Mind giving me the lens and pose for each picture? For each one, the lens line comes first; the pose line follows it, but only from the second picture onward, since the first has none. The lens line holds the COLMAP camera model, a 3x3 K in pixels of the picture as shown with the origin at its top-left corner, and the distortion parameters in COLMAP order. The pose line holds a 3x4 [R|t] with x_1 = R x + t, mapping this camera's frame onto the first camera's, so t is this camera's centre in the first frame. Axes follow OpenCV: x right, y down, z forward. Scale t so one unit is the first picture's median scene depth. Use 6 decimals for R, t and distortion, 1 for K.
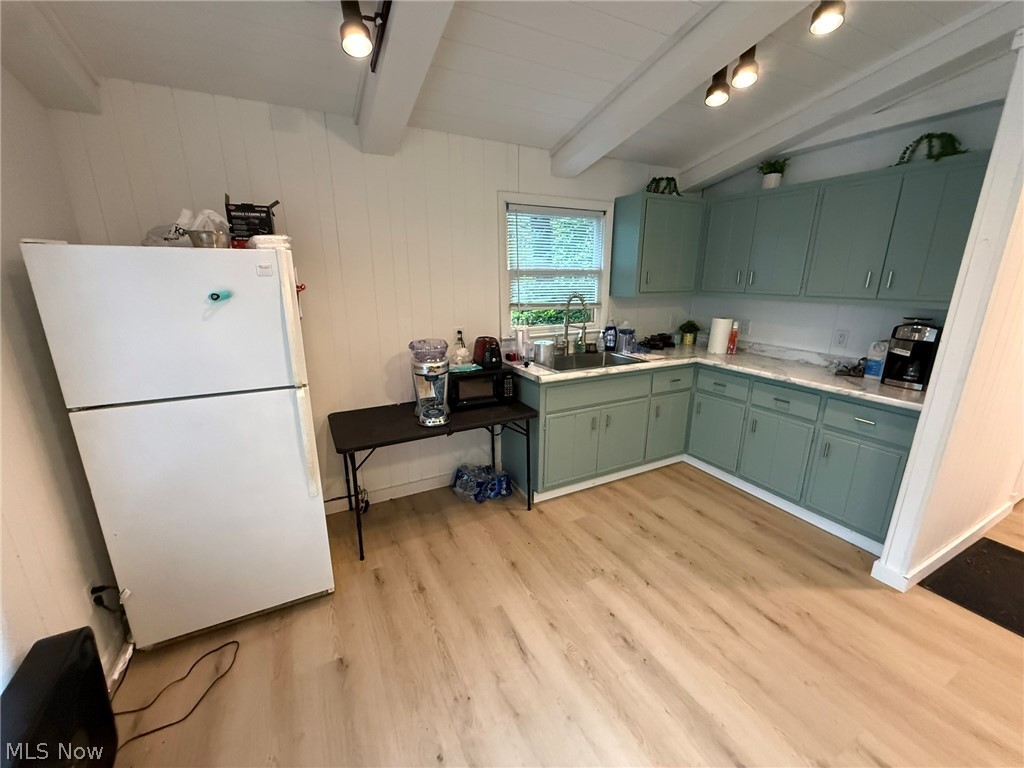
lens RADIAL K [[406.7, 0, 510.3], [0, 406.7, 384.6], [0, 0, 1]] dist [0.000830, 0.000087]
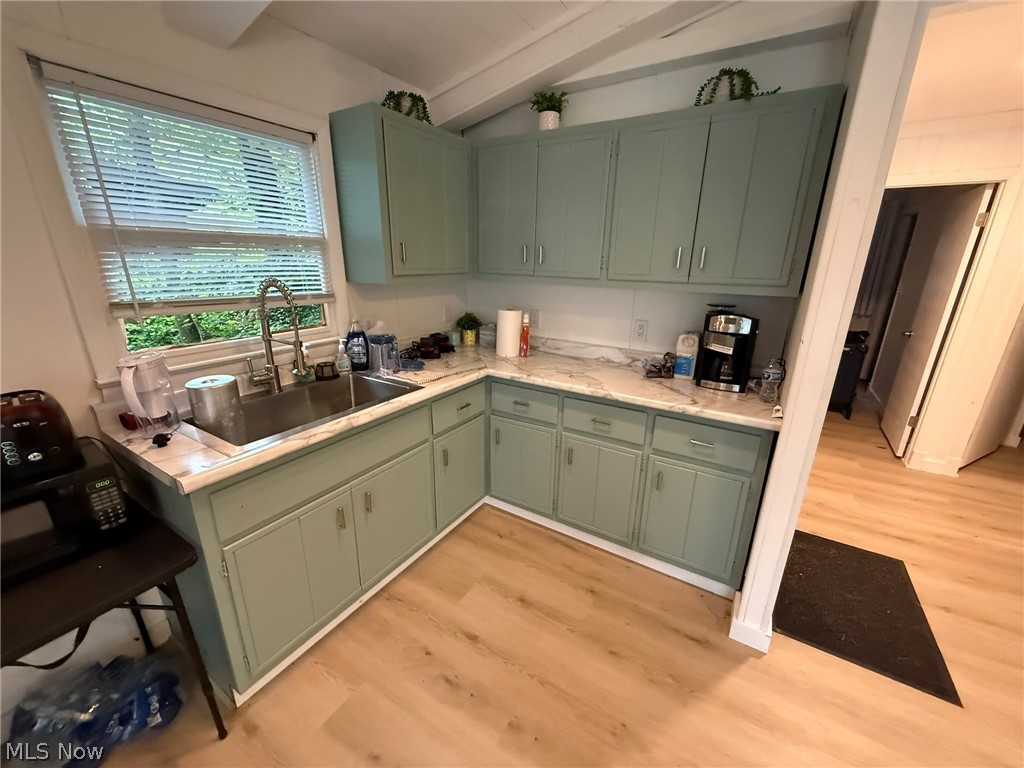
lens RADIAL K [[406.7, 0, 507.7], [0, 406.7, 384.0], [0, 0, 1]] dist [0.000830, 0.000087]
pose [[0.858712, -0.140034, 0.492954, 0.162634], [0.119344, 0.990138, 0.073376, -0.103599], [-0.498367, -0.004177, 0.866956, 0.438860]]
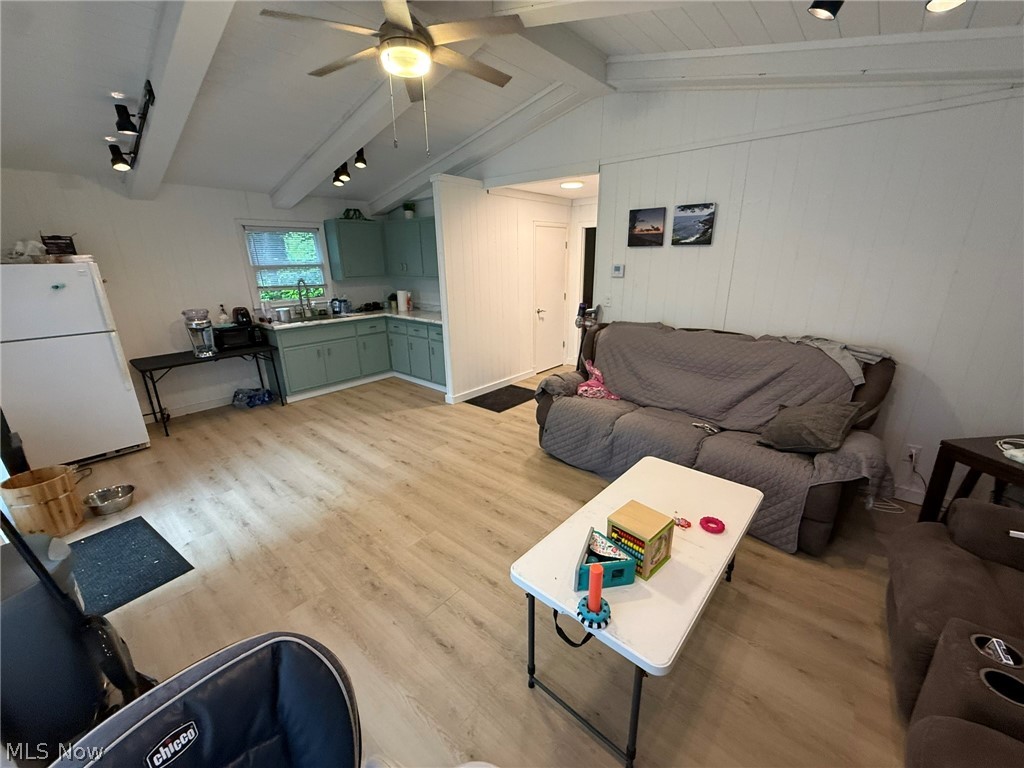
lens RADIAL K [[406.7, 0, 508.1], [0, 406.7, 383.9], [0, 0, 1]] dist [0.000830, 0.000087]
pose [[0.930614, -0.121886, 0.345110, 0.365861], [0.109139, 0.992436, 0.056208, 0.231356], [-0.349350, -0.014643, 0.936878, -0.996378]]
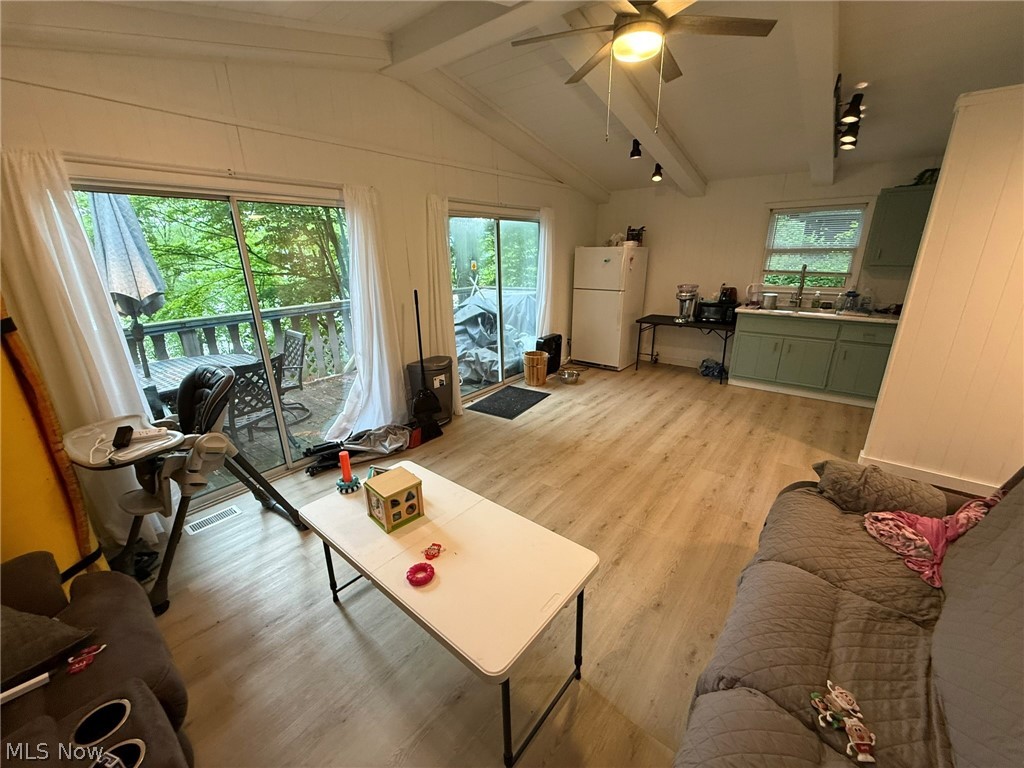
lens RADIAL K [[406.7, 0, 512.2], [0, 406.7, 383.9], [0, 0, 1]] dist [0.000830, 0.000087]
pose [[0.407721, 0.278717, -0.869529, 1.299975], [-0.223305, 0.953796, 0.201020, 0.155280], [0.885380, 0.112210, 0.451121, -0.671308]]
